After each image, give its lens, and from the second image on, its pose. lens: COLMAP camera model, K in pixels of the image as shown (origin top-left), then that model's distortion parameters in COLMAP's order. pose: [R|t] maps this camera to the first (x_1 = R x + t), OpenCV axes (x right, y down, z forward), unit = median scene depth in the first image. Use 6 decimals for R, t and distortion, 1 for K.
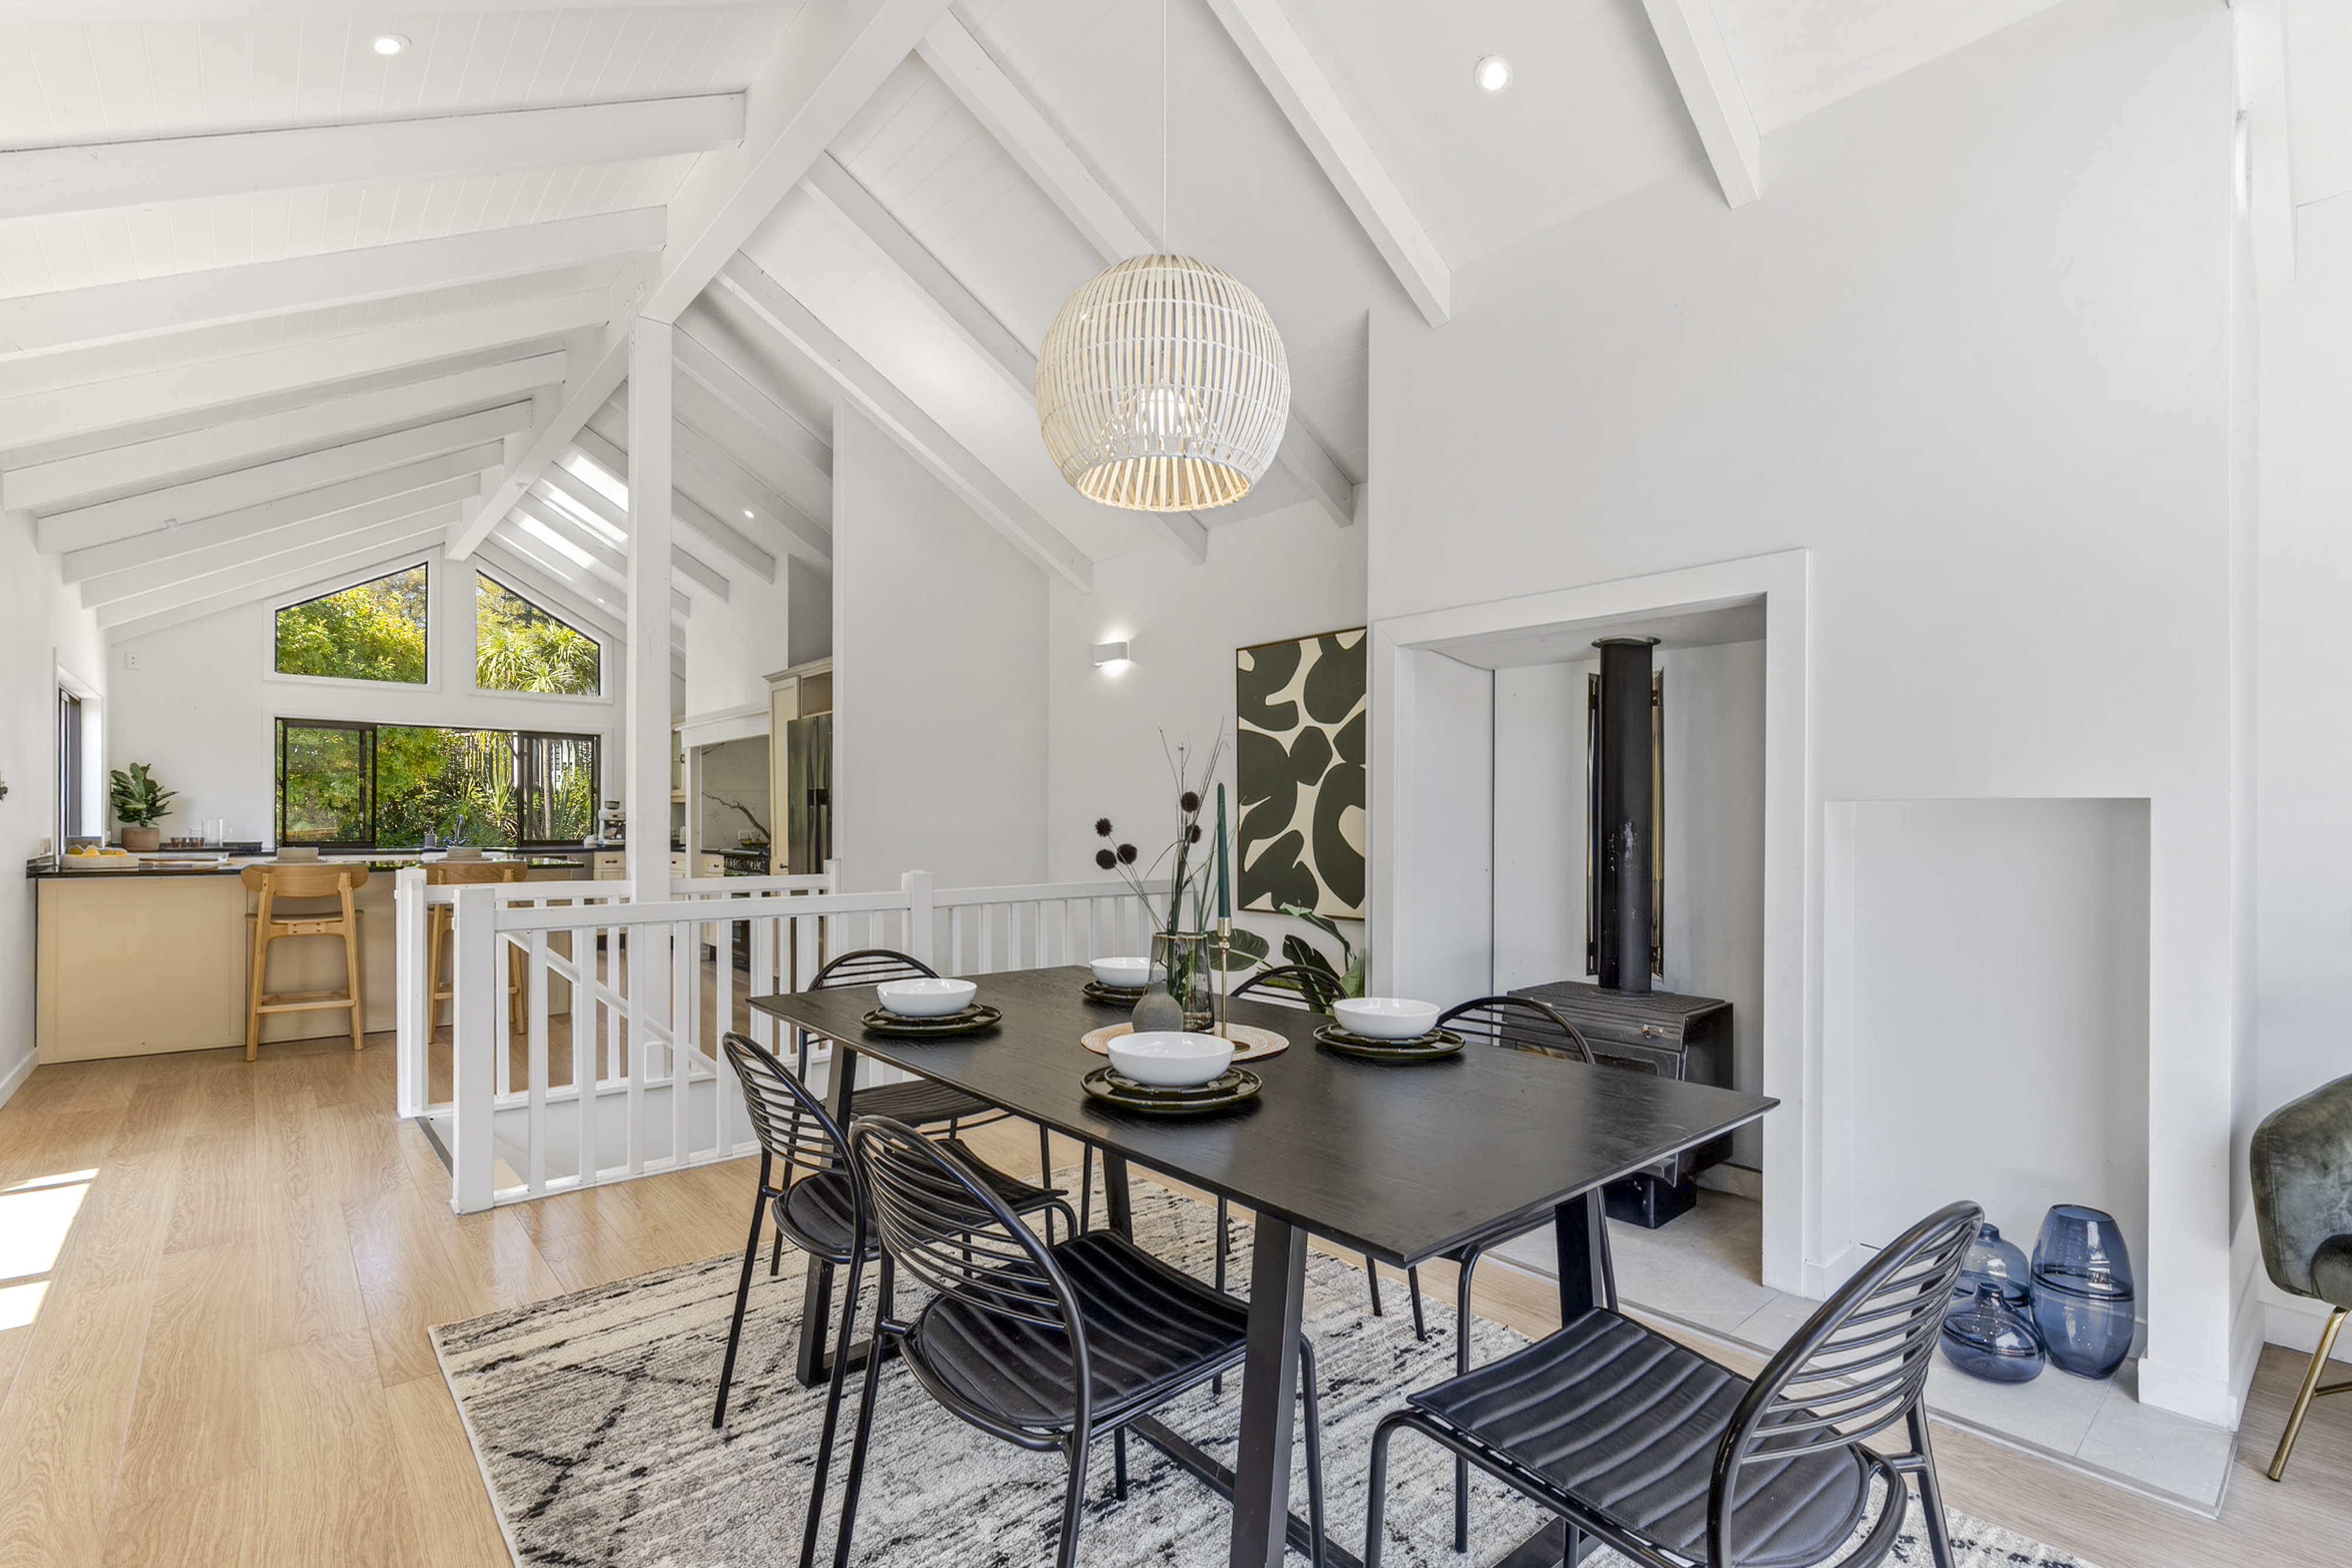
lens RADIAL K [[1062.5, 0, 1171.5], [0, 1062.5, 828.7], [0, 0, 1]] dist [-0.000439, 0.000020]
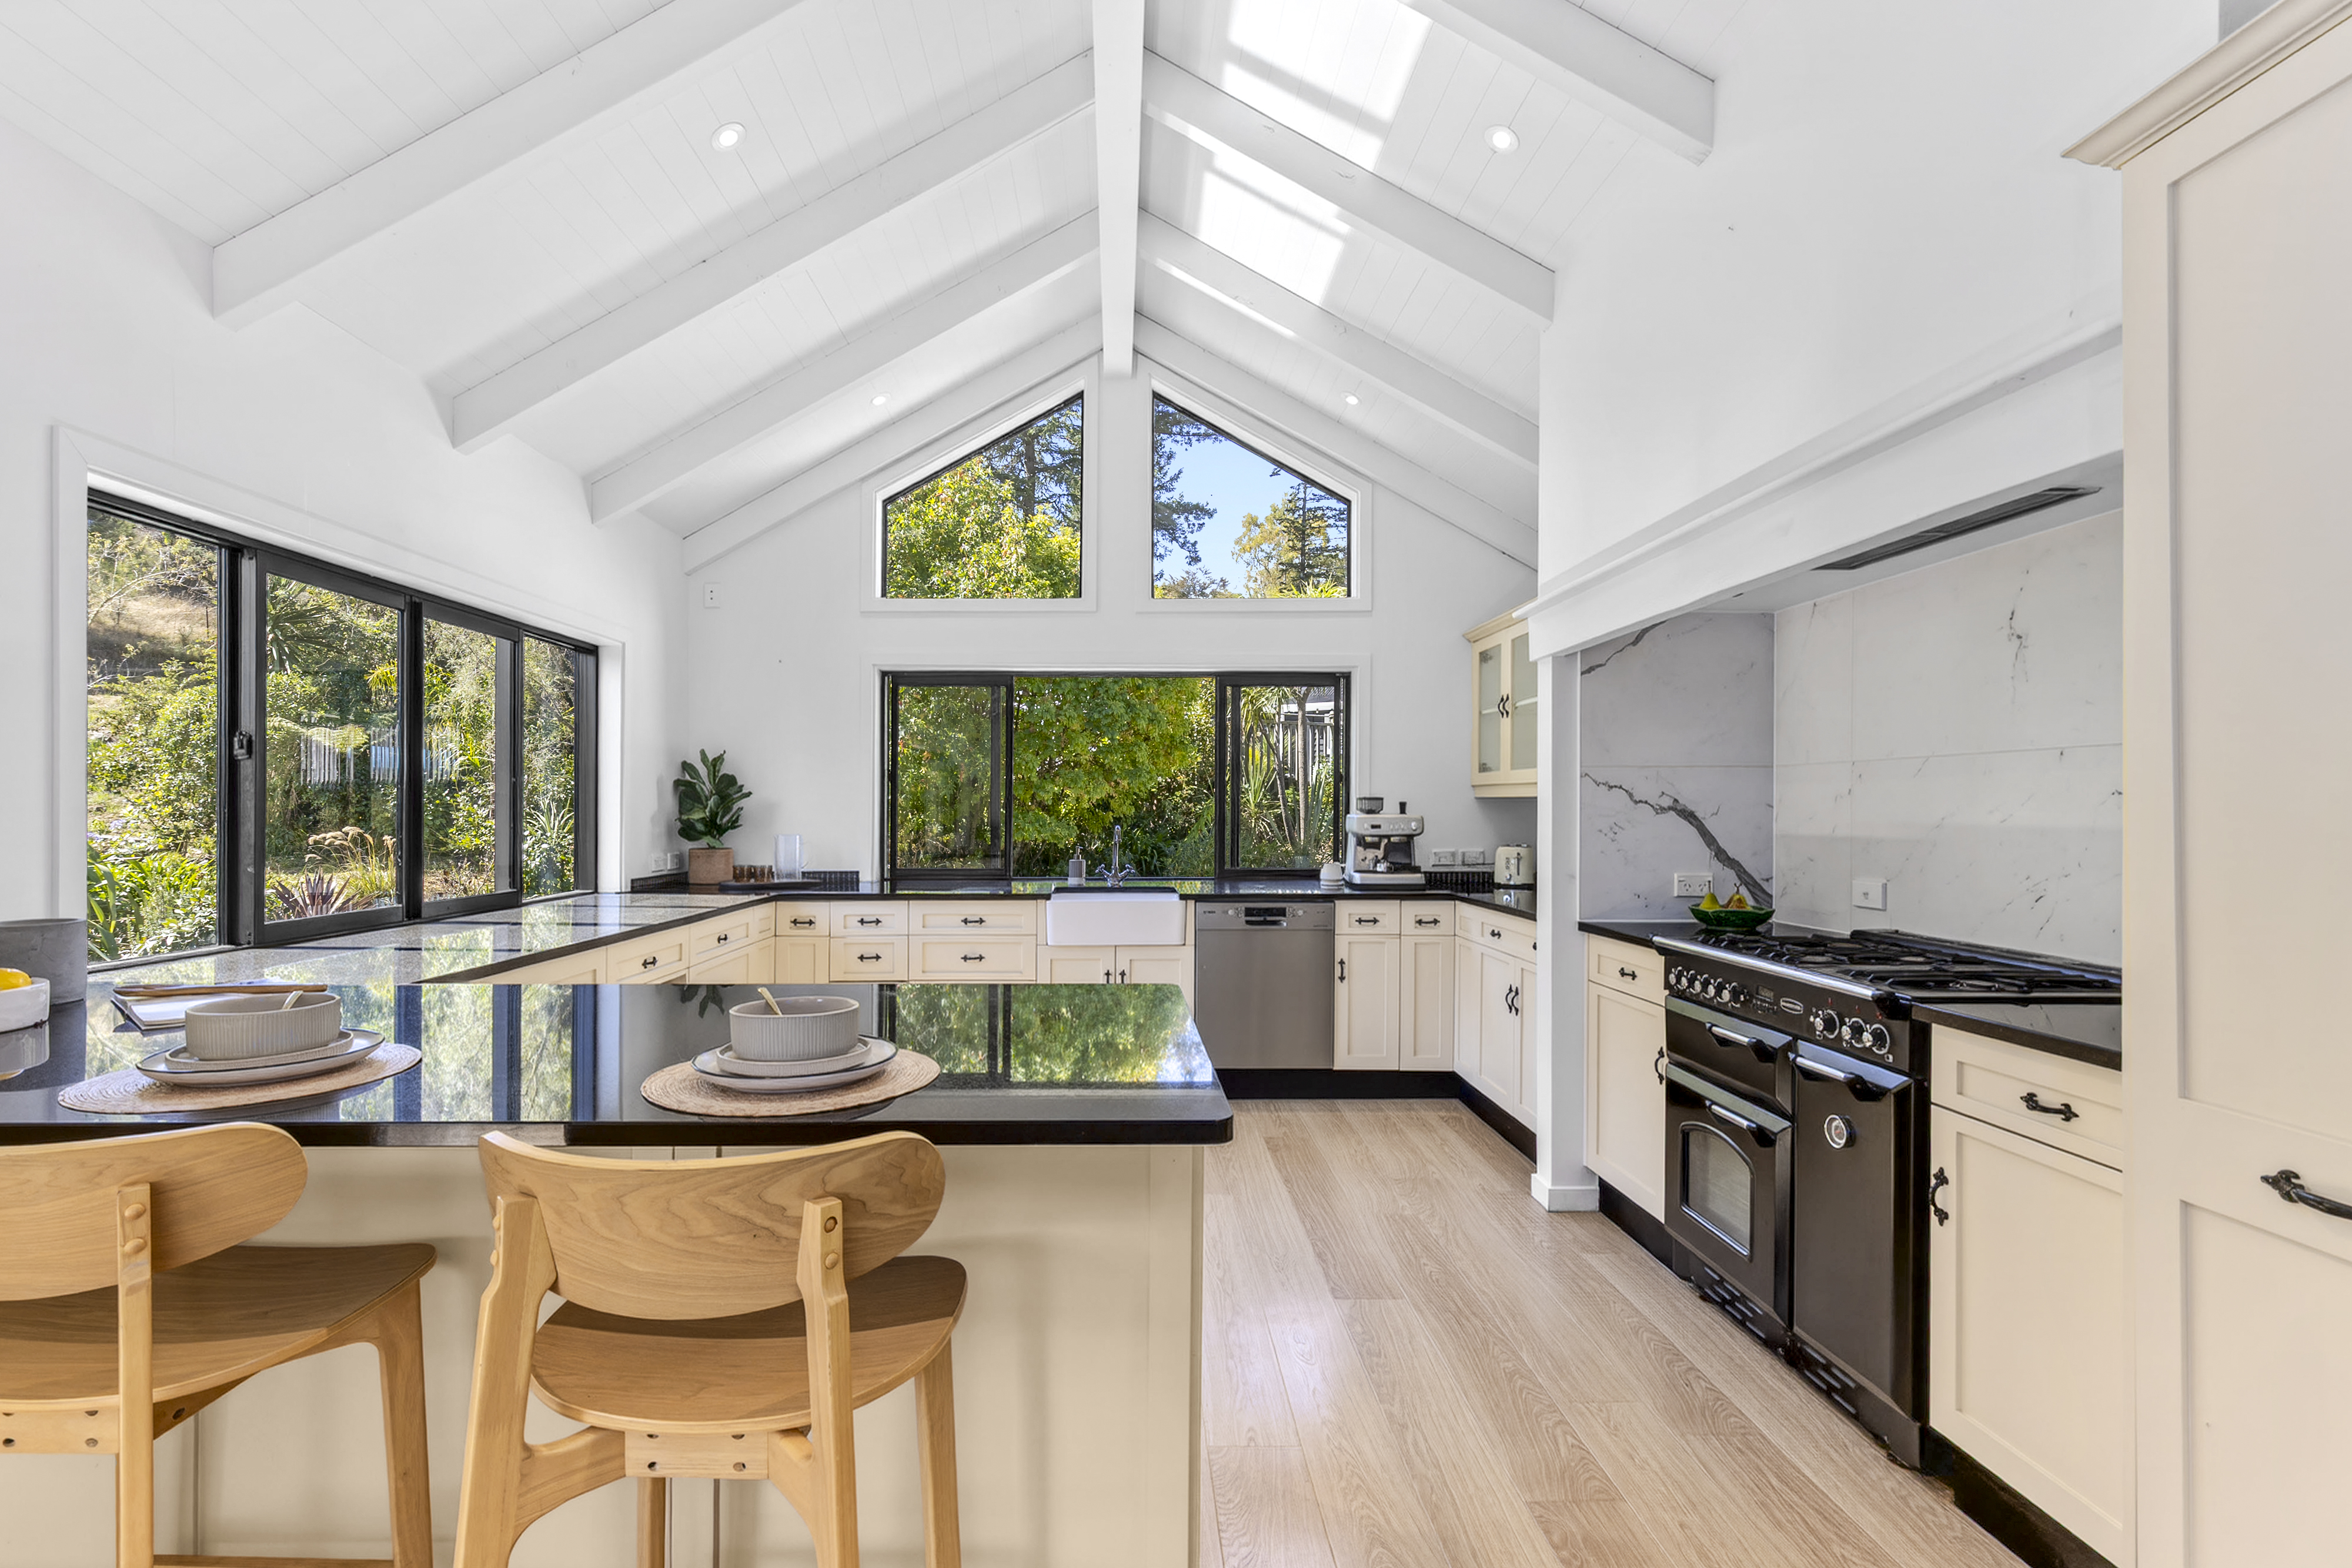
lens RADIAL K [[1067.7, 0, 1122.3], [0, 1067.7, 804.1], [0, 0, 1]] dist [-0.001753, 0.000420]
pose [[0.751590, -0.009310, -0.659565, -0.319349], [-0.000117, 0.999898, -0.014247, -0.017494], [0.659631, 0.010786, 0.751513, 0.616642]]
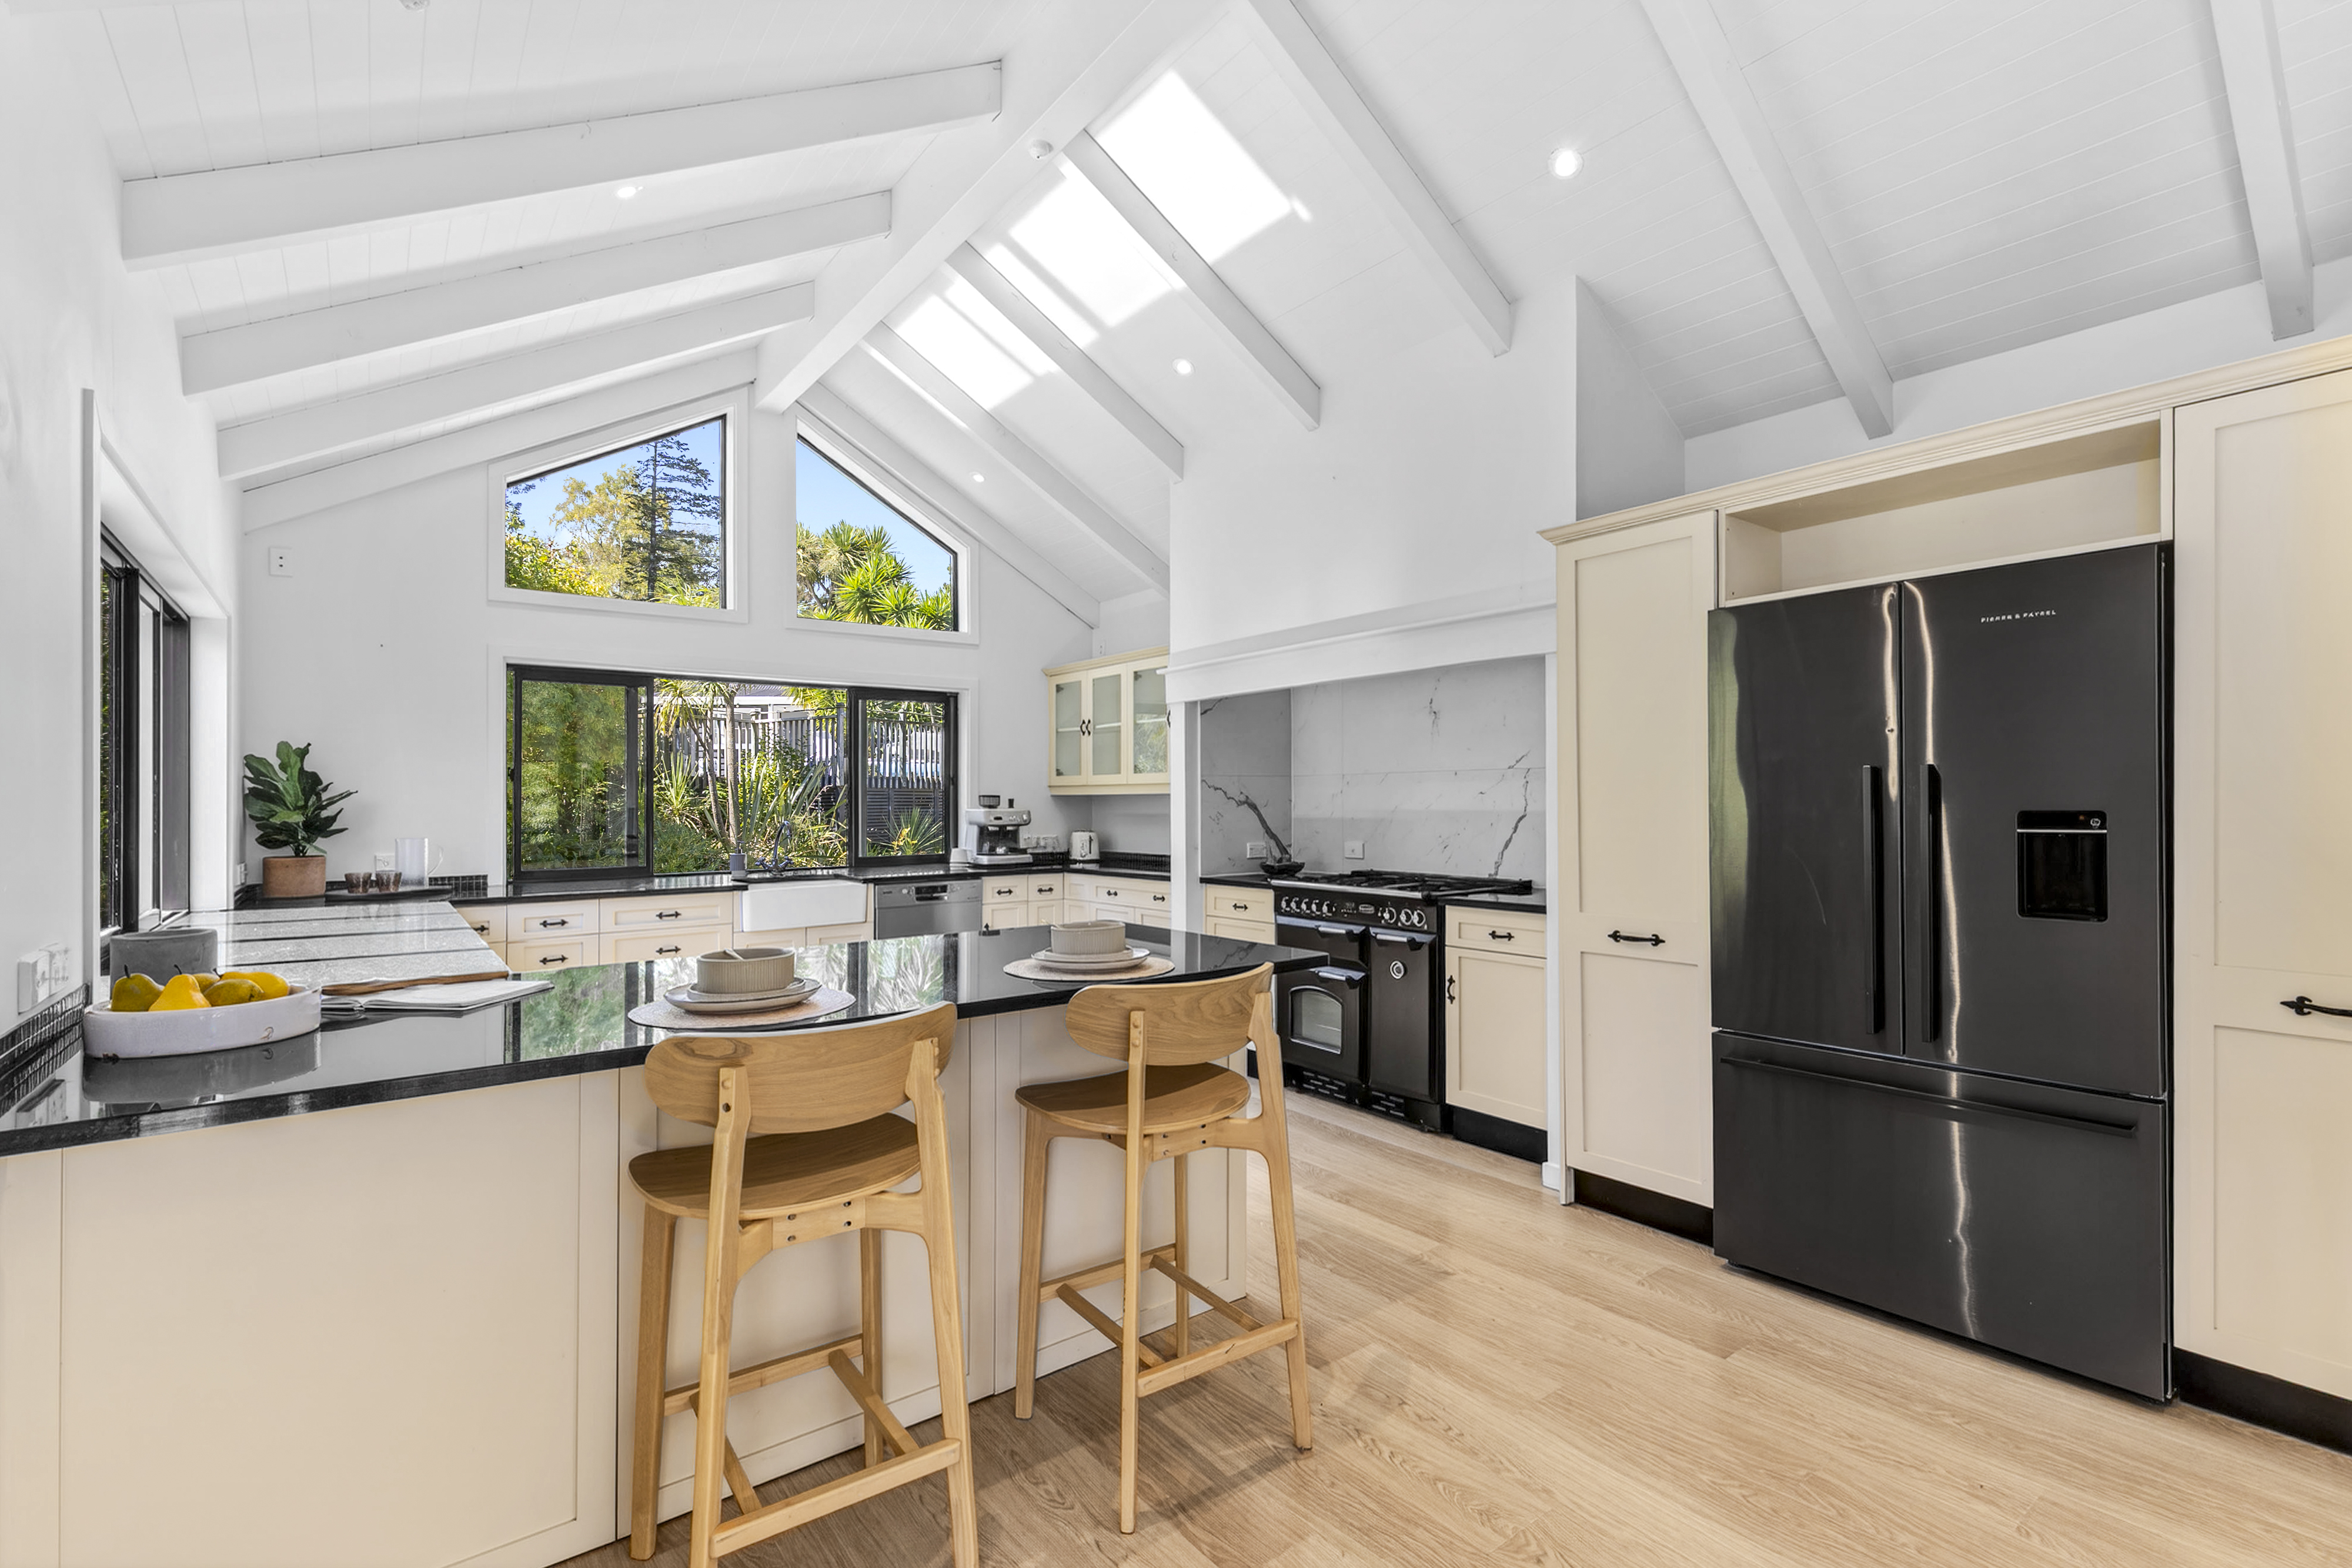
lens RADIAL K [[1047.8, 0, 1175.7], [0, 1047.8, 794.8], [0, 0, 1]] dist [-0.001750, -0.000031]
pose [[0.998357, -0.014342, -0.055481, -0.434480], [0.013612, 0.999816, -0.013523, -0.018266], [0.055664, 0.012746, 0.998368, 0.433391]]
